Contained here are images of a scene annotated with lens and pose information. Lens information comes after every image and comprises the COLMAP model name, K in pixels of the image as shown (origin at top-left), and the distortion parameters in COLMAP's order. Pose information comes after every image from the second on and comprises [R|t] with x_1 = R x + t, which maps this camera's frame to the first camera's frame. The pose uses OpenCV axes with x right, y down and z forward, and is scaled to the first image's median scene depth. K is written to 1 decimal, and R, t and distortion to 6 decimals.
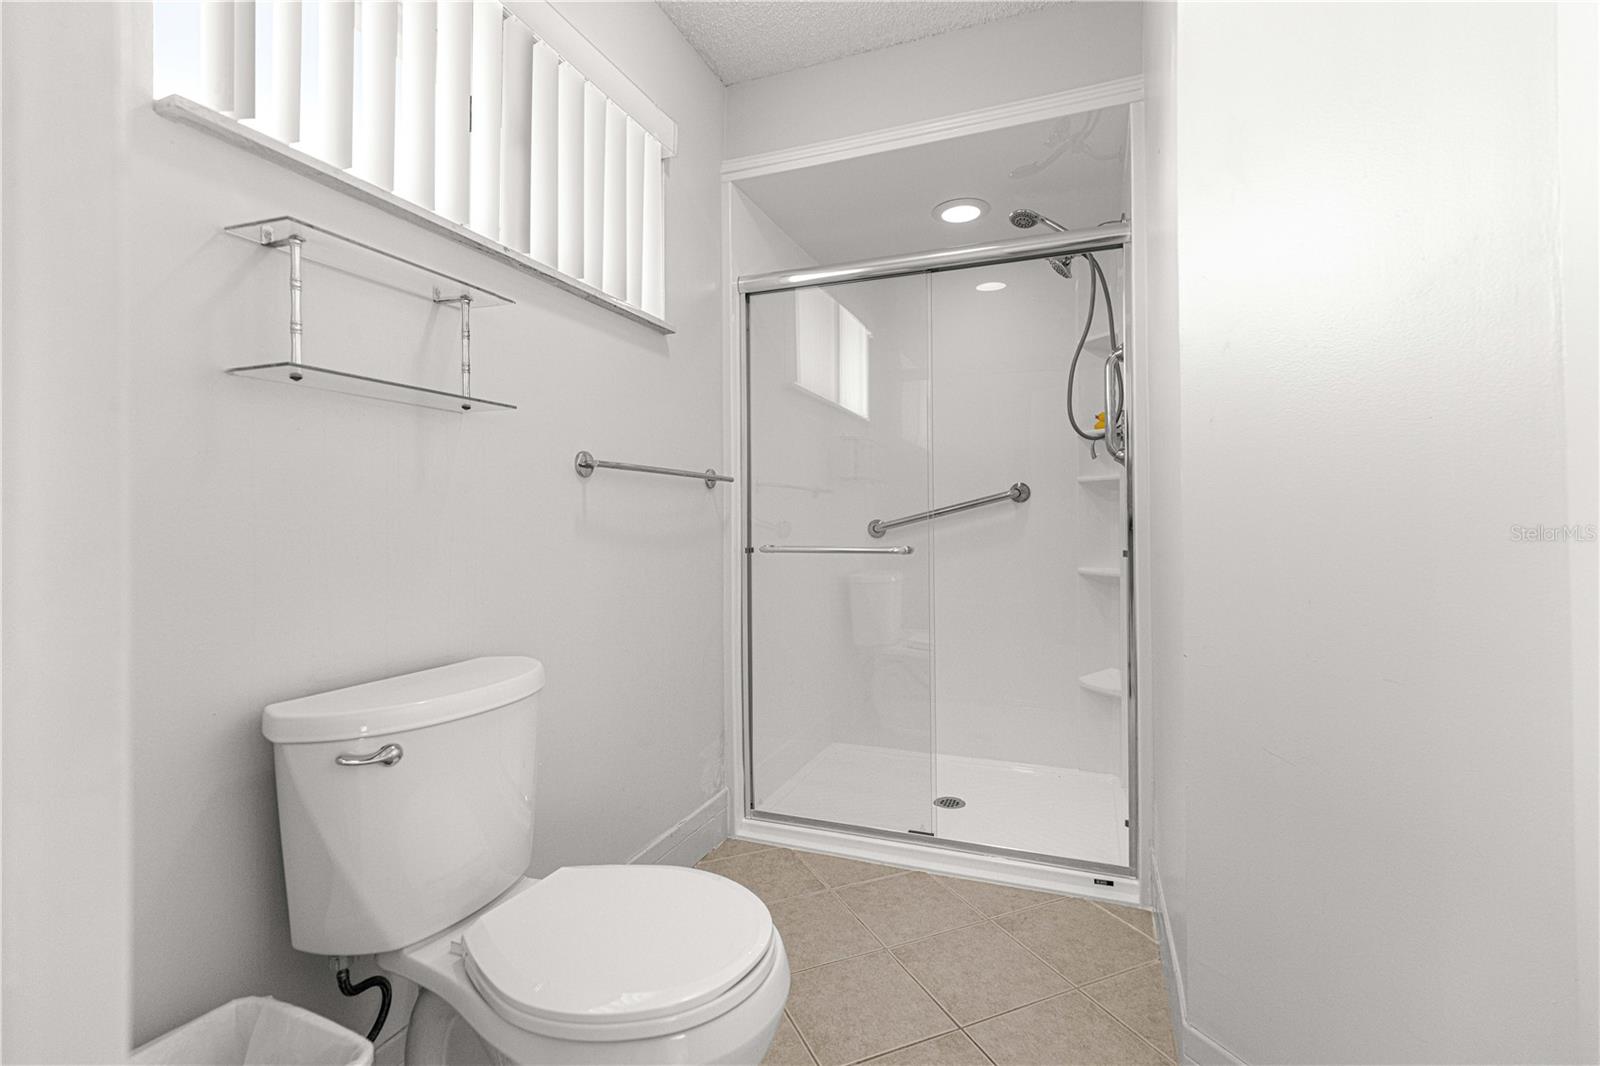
lens RADIAL K [[726.6, 0, 803.6], [0, 726.6, 524.3], [0, 0, 1]] dist [0.003081, 0.000191]
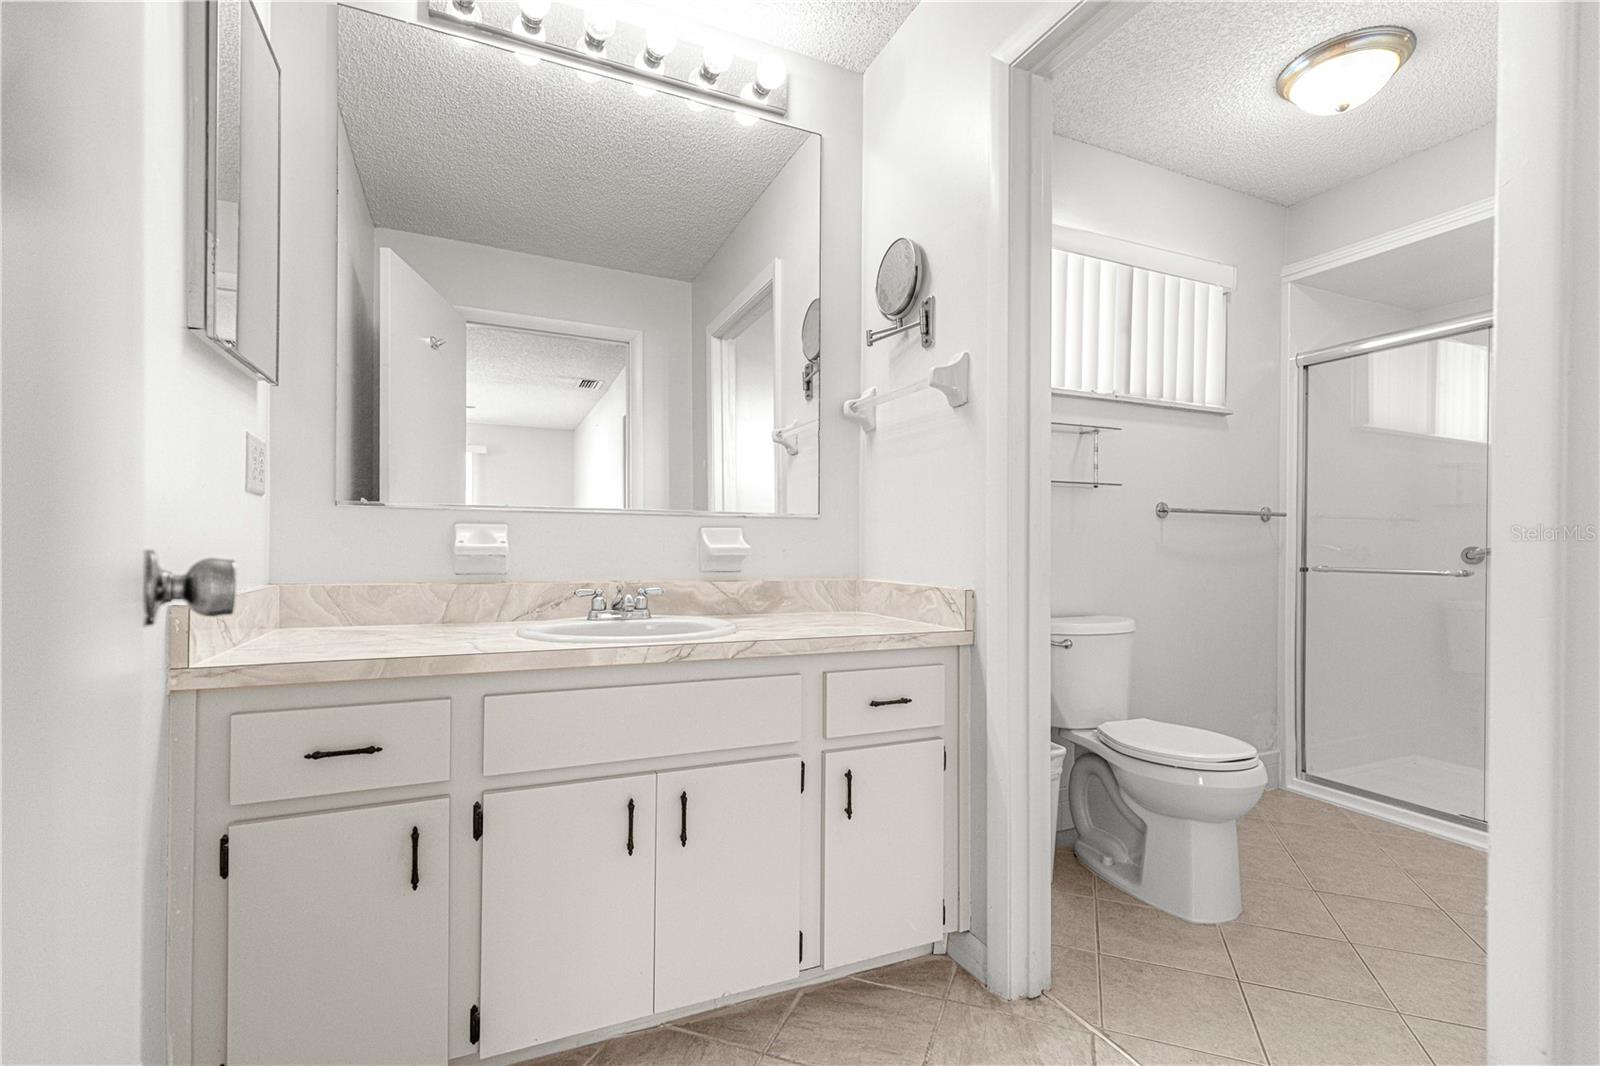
lens RADIAL K [[726.6, 0, 803.5], [0, 726.6, 541.8], [0, 0, 1]] dist [0.003081, 0.000191]
pose [[0.716968, 0.006295, -0.697078, 0.200450], [-0.012333, 0.999917, -0.003656, 0.002936], [0.696997, 0.011218, 0.716986, -0.565207]]
